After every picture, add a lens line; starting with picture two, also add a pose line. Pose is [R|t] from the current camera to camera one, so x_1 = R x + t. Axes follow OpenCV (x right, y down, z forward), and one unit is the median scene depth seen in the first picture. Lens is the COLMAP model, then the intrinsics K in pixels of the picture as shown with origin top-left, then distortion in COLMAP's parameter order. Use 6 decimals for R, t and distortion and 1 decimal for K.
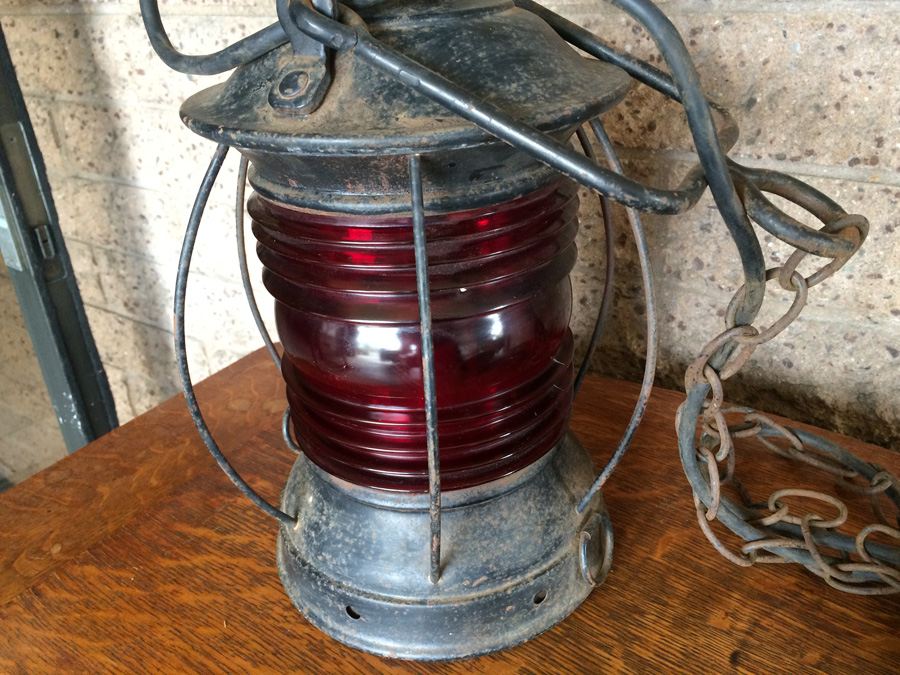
lens RADIAL K [[778.8, 0, 452.9], [0, 778.8, 337.3], [0, 0, 1]] dist [0.080657, -0.124824]
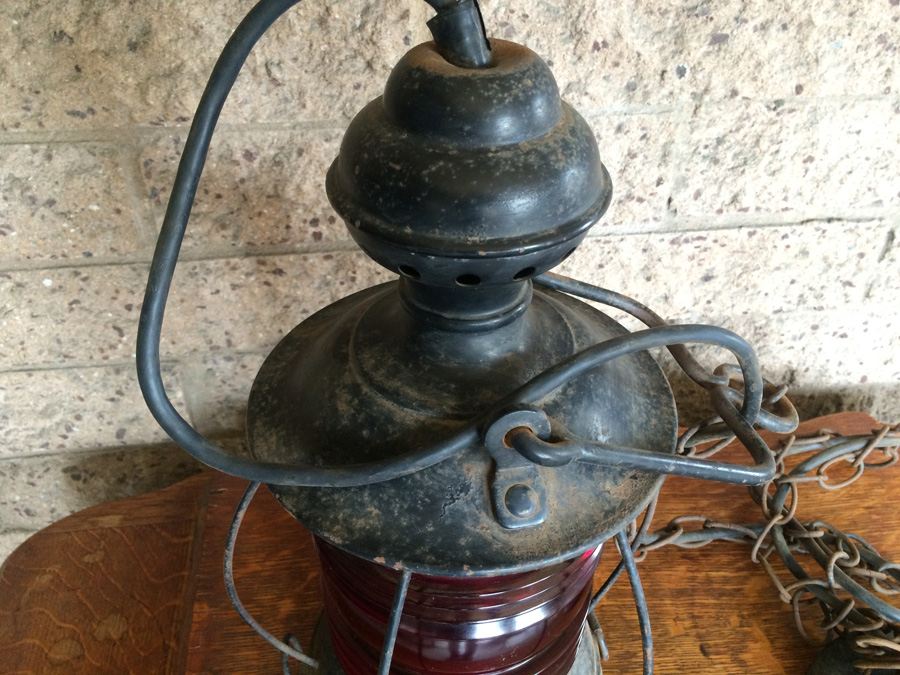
lens RADIAL K [[774.5, 0, 453.2], [0, 774.5, 336.4], [0, 0, 1]] dist [0.086212, -0.130900]
pose [[0.738769, -0.362963, 0.567871, -0.487570], [0.255867, 0.930557, 0.261910, -0.514835], [-0.623500, -0.048192, 0.780337, 0.162927]]
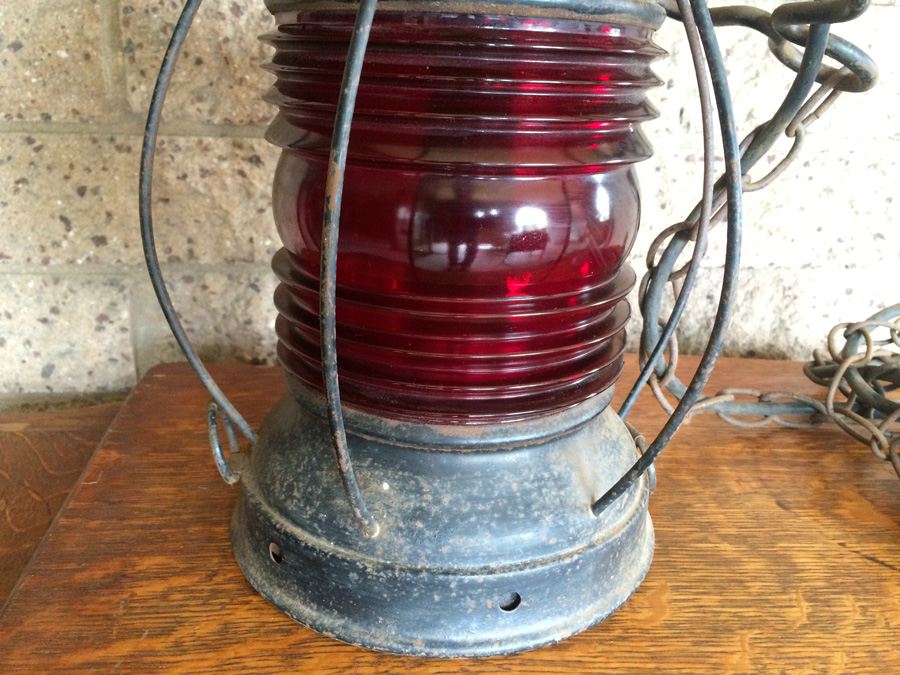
lens RADIAL K [[778.8, 0, 452.9], [0, 778.8, 337.3], [0, 0, 1]] dist [0.080657, -0.124824]
pose [[0.733675, -0.138437, 0.665249, -0.535599], [0.234030, 0.970608, -0.056120, 0.118486], [-0.637927, 0.196862, 0.744509, 0.373354]]
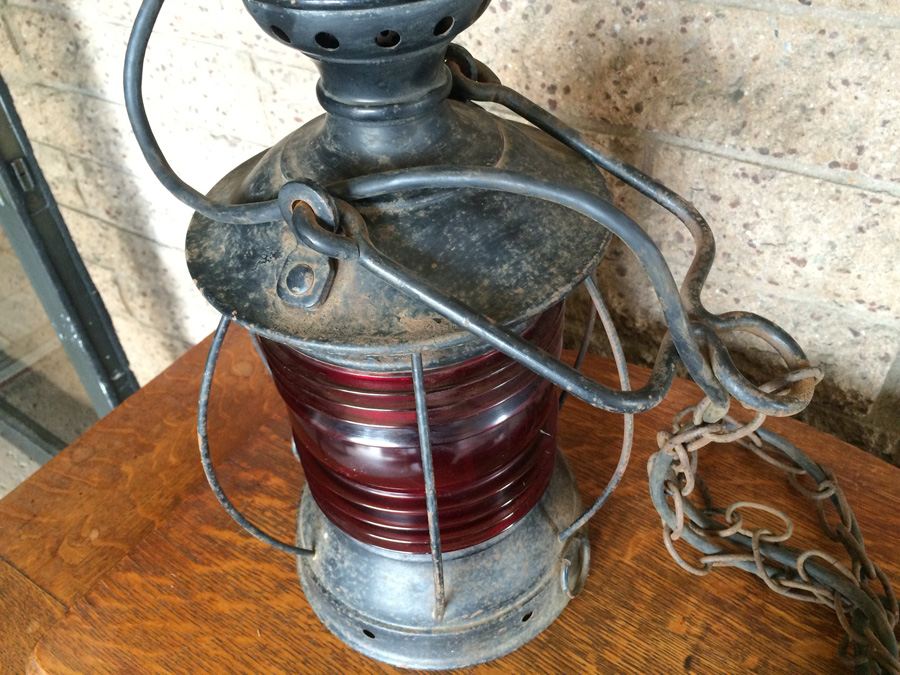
lens RADIAL K [[779.1, 0, 453.2], [0, 779.1, 337.8], [0, 0, 1]] dist [0.084895, -0.133608]
pose [[0.999473, -0.025711, 0.019829, -0.010875], [0.020141, 0.969951, 0.242465, -0.313355], [-0.025467, -0.241938, 0.969958, -0.036075]]
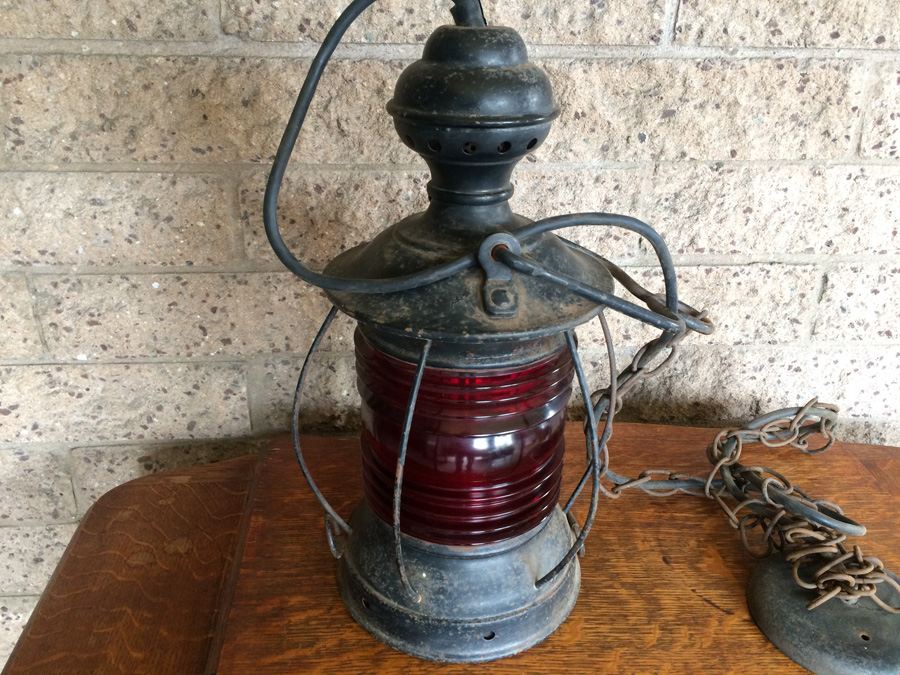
lens RADIAL K [[770.2, 0, 453.5], [0, 770.2, 336.8], [0, 0, 1]] dist [0.085002, -0.112154]
pose [[0.765763, -0.207315, 0.608791, -0.789196], [0.234555, 0.971444, 0.035779, -0.204576], [-0.598824, 0.115397, 0.792523, -0.116730]]
